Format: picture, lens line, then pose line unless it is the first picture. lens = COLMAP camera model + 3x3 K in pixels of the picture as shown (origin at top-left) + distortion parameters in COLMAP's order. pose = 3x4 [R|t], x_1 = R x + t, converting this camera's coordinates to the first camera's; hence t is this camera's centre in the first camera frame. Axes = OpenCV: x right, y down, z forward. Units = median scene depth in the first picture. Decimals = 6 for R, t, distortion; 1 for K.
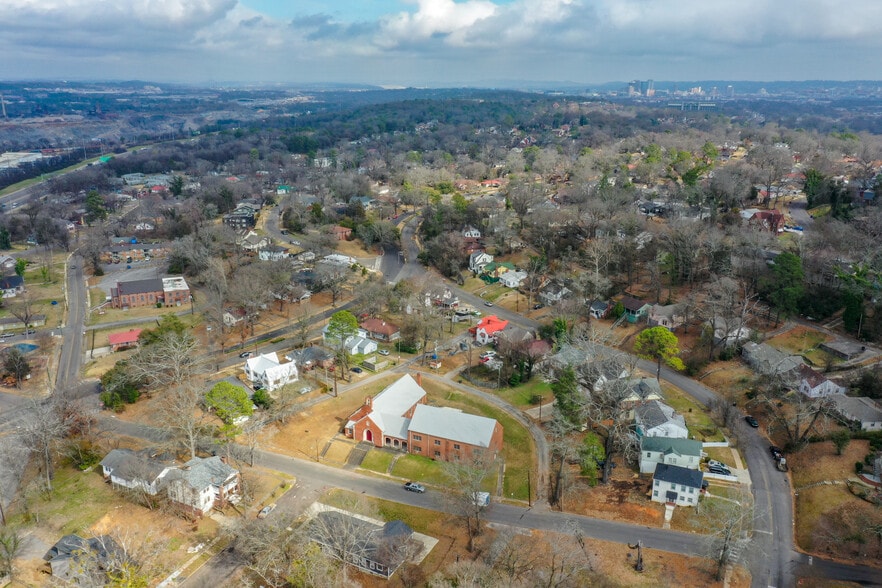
lens RADIAL K [[696.3, 0, 439.9], [0, 696.3, 294.6], [0, 0, 1]] dist [0.009936, -0.009774]
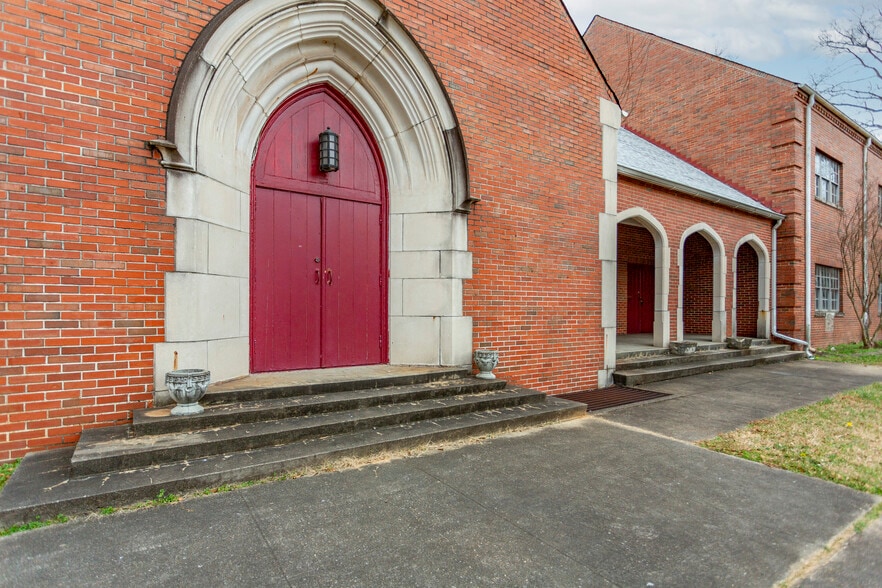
lens RADIAL K [[452.8, 0, 436.2], [0, 452.8, 305.0], [0, 0, 1]] dist [-0.001213, 0.002293]
pose [[0.527923, -0.003933, 0.849283, -0.109805], [0.250388, 0.956264, -0.151214, 0.192692], [-0.811544, 0.292479, 0.505818, 0.890764]]
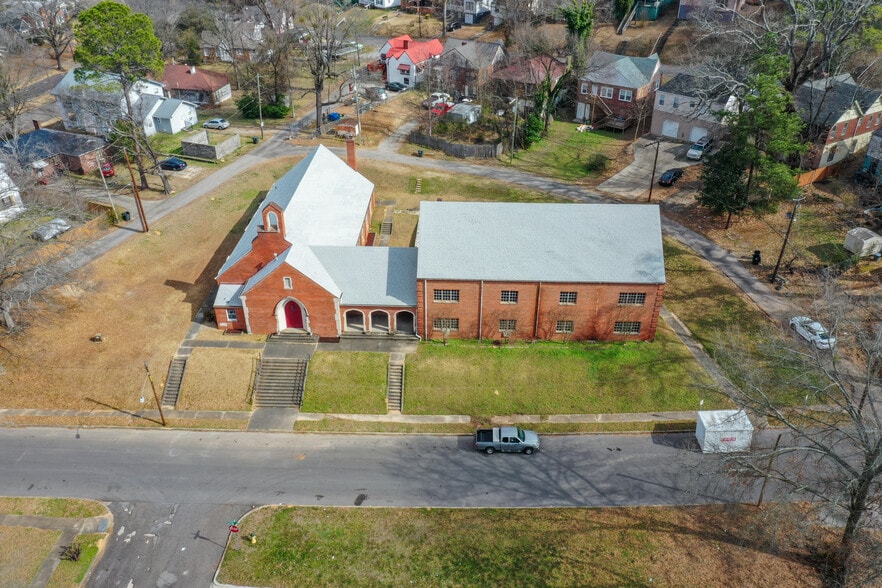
lens RADIAL K [[696.3, 0, 439.0], [0, 696.3, 291.1], [0, 0, 1]] dist [0.009936, -0.009774]
pose [[0.928787, -0.200746, 0.311537, -0.127652], [0.115263, 0.955374, 0.271984, 0.093705], [-0.352234, -0.216706, 0.910478, 0.593510]]
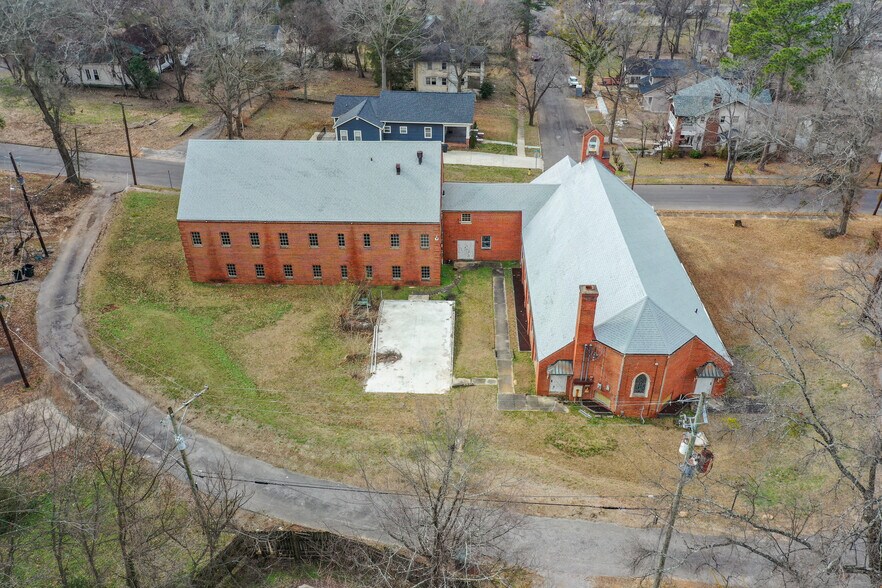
lens RADIAL K [[696.3, 0, 437.7], [0, 696.3, 291.9], [0, 0, 1]] dist [0.009936, -0.009774]
pose [[-0.929715, 0.194253, -0.312883, 0.076159], [-0.107693, 0.669046, 0.735378, -0.032774], [0.352182, 0.717387, -0.601102, 1.113406]]
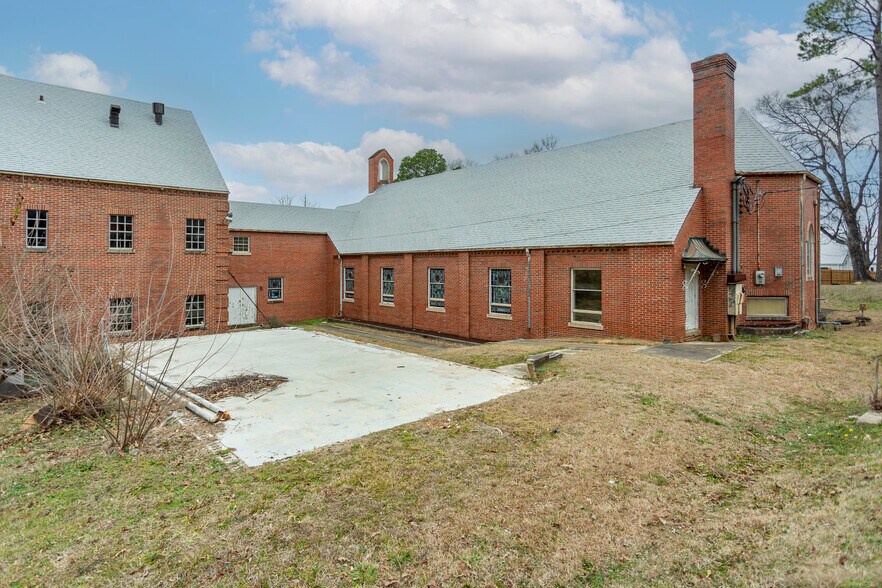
lens RADIAL K [[469.5, 0, 438.3], [0, 469.5, 264.3], [0, 0, 1]] dist [-0.002727, 0.001544]
pose [[-0.412696, -0.008265, -0.910831, 0.052461], [-0.266320, 0.957358, 0.111982, 0.146975], [0.871066, 0.288787, -0.397299, 1.005246]]
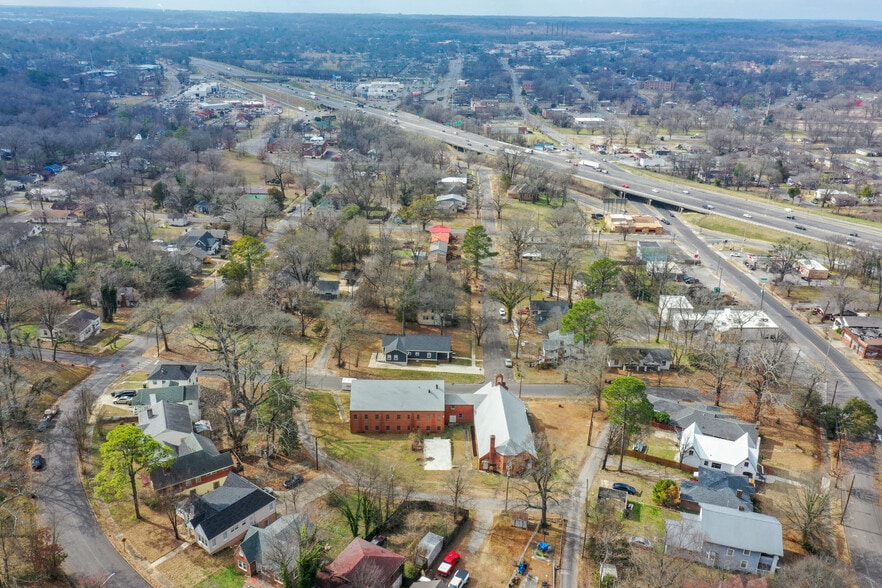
lens RADIAL K [[696.3, 0, 440.8], [0, 696.3, 295.9], [0, 0, 1]] dist [0.009936, -0.009774]
pose [[-0.905662, 0.133391, -0.402472, 0.287790], [-0.149732, 0.787448, 0.597919, -0.421636], [0.396683, 0.601775, -0.693188, 1.393881]]
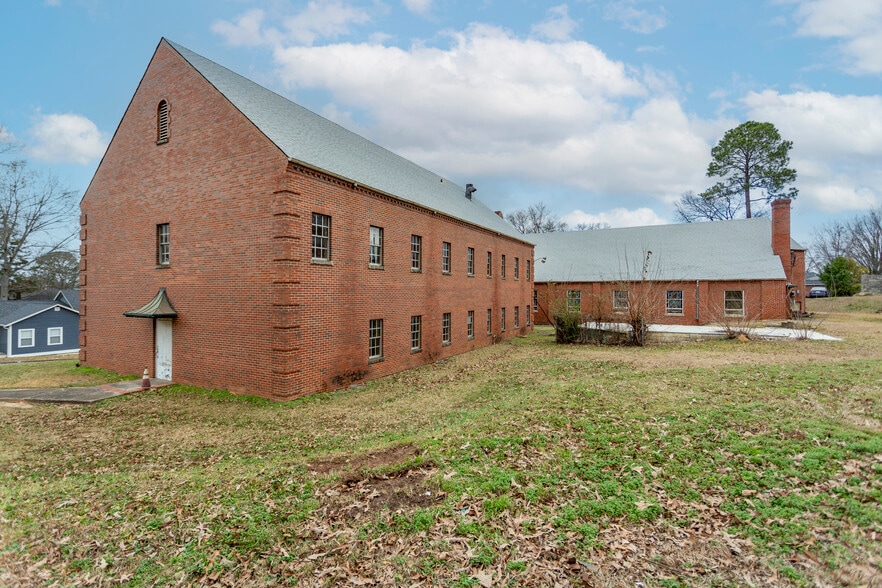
lens RADIAL K [[434.4, 0, 446.1], [0, 434.4, 292.3], [0, 0, 1]] dist [0.001690, 0.001742]
pose [[-0.091769, -0.004705, -0.995769, 0.136491], [-0.288632, 0.957185, 0.022078, 0.176629], [0.953032, 0.289437, -0.089198, 0.912682]]
